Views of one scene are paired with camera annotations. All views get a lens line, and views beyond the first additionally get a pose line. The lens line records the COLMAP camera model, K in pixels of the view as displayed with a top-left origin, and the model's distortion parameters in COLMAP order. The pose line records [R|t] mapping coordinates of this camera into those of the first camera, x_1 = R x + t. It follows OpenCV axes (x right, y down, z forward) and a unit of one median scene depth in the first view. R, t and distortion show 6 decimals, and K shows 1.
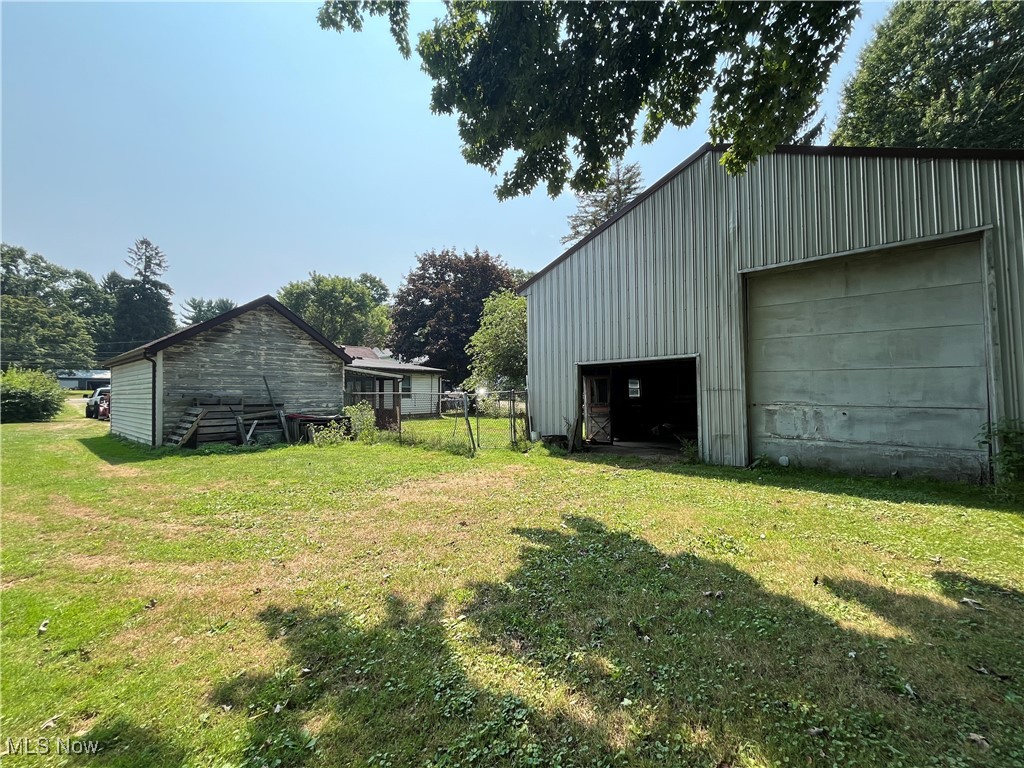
lens RADIAL K [[411.5, 0, 513.1], [0, 411.5, 381.5], [0, 0, 1]] dist [-0.005313, 0.000606]
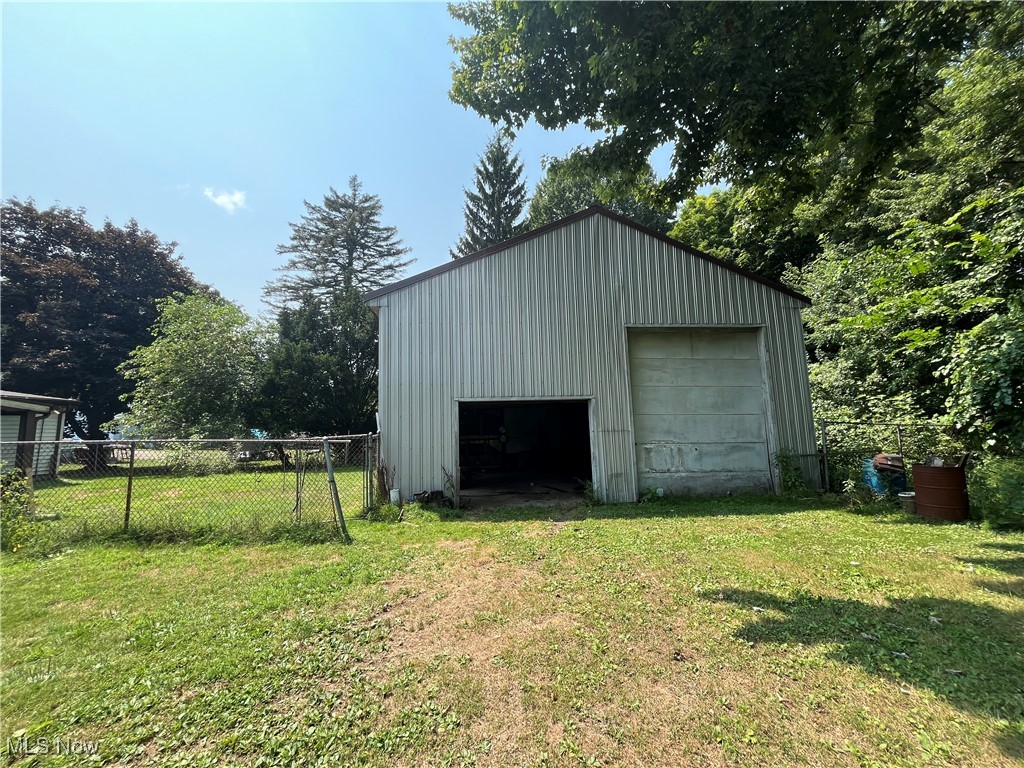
lens RADIAL K [[411.5, 0, 511.0], [0, 411.5, 383.8], [0, 0, 1]] dist [-0.005313, 0.000606]
pose [[0.705185, 0.074047, 0.705146, -0.459081], [-0.007366, 0.995243, -0.097144, 0.004093], [-0.708985, 0.063311, 0.702376, 0.449023]]
